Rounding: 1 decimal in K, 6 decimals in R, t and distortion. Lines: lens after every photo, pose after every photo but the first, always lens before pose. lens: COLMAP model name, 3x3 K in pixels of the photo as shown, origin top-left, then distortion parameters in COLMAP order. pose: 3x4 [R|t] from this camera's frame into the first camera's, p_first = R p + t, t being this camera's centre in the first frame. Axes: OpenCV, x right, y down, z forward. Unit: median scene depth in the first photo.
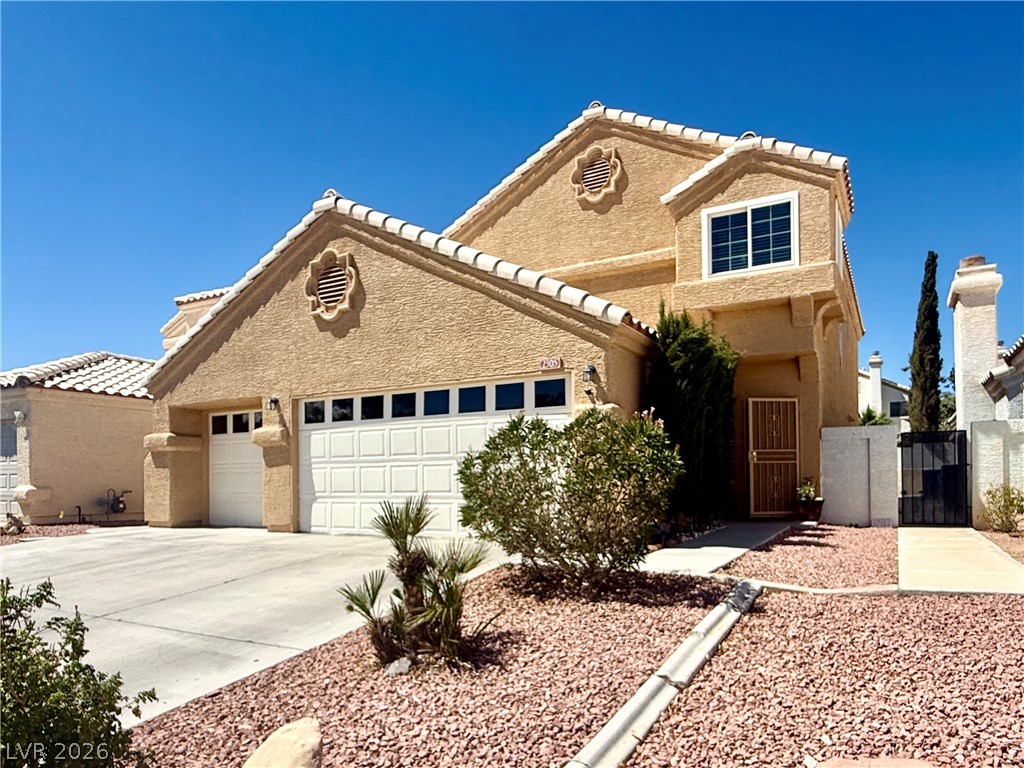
lens RADIAL K [[477.9, 0, 512.1], [0, 477.9, 385.5], [0, 0, 1]] dist [0.002672, -0.000668]
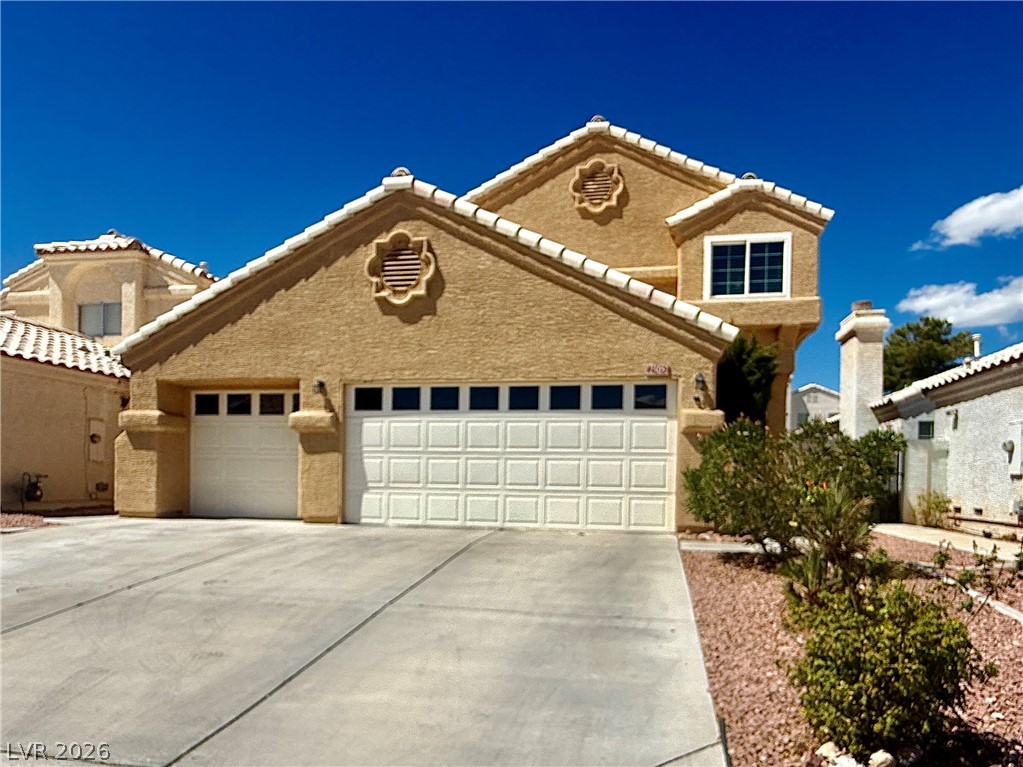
lens RADIAL K [[477.4, 0, 533.2], [0, 477.4, 390.5], [0, 0, 1]] dist [0.002672, -0.000668]
pose [[0.974265, 0.066824, 0.215274, -0.269356], [-0.070397, 0.997479, 0.008965, 0.006998], [-0.214132, -0.023889, 0.976513, -0.000808]]
